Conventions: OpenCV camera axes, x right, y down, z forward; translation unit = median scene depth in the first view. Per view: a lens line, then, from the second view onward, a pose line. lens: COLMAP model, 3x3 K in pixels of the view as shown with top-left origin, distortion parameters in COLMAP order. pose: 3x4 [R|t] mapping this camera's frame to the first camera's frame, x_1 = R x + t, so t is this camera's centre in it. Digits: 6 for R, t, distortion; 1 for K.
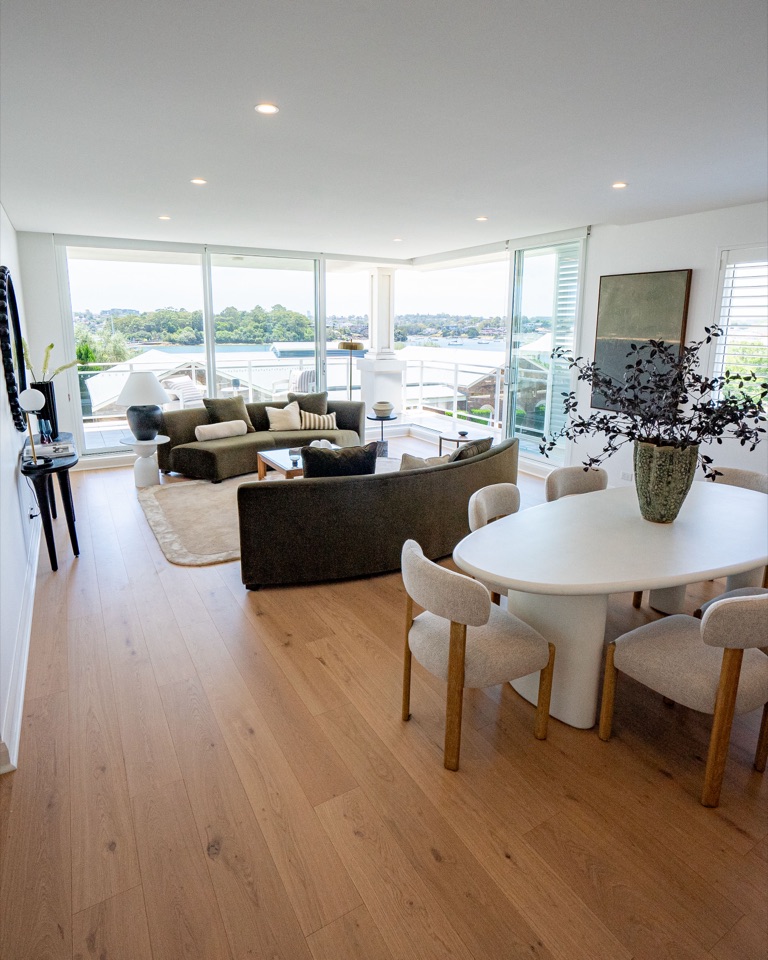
lens RADIAL K [[543.0, 0, 383.6], [0, 543.0, 441.5], [0, 0, 1]] dist [-0.033474, -0.001111]
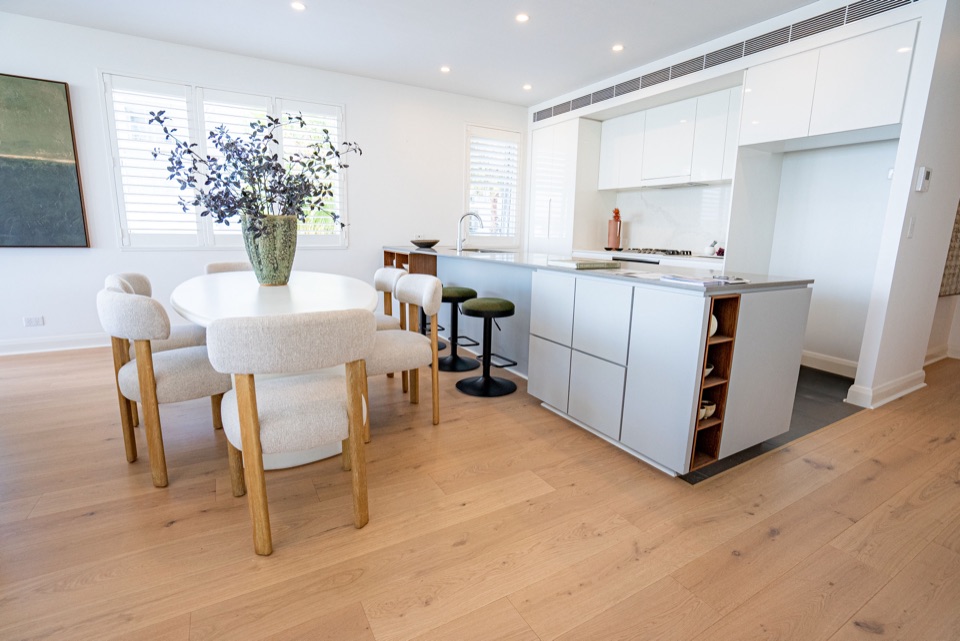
lens RADIAL K [[450.6, 0, 482.7], [0, 450.6, 319.0], [0, 0, 1]] dist [-0.049608, 0.019429]
pose [[0.003270, -0.200267, 0.979736, -0.338505], [0.183305, 0.963260, 0.196288, 0.082212], [-0.983051, 0.178949, 0.039860, 0.405882]]
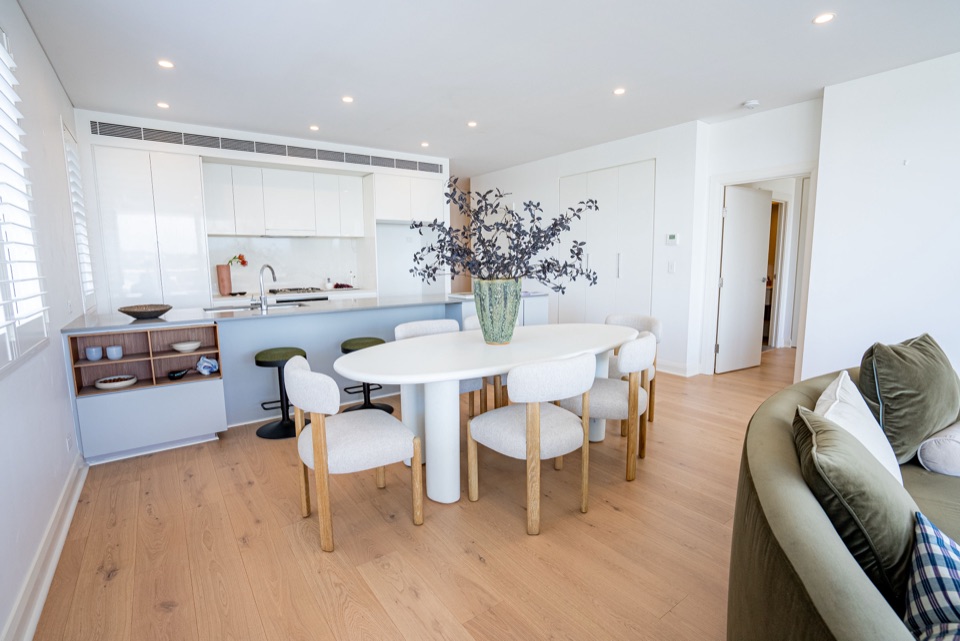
lens RADIAL K [[450.1, 0, 481.8], [0, 450.1, 321.0], [0, 0, 1]] dist [-0.049739, 0.020061]
pose [[-0.995764, 0.016046, -0.090538, 0.467482], [-0.014748, 0.944036, 0.329513, -0.177497], [0.090759, 0.329453, -0.939800, 1.468488]]
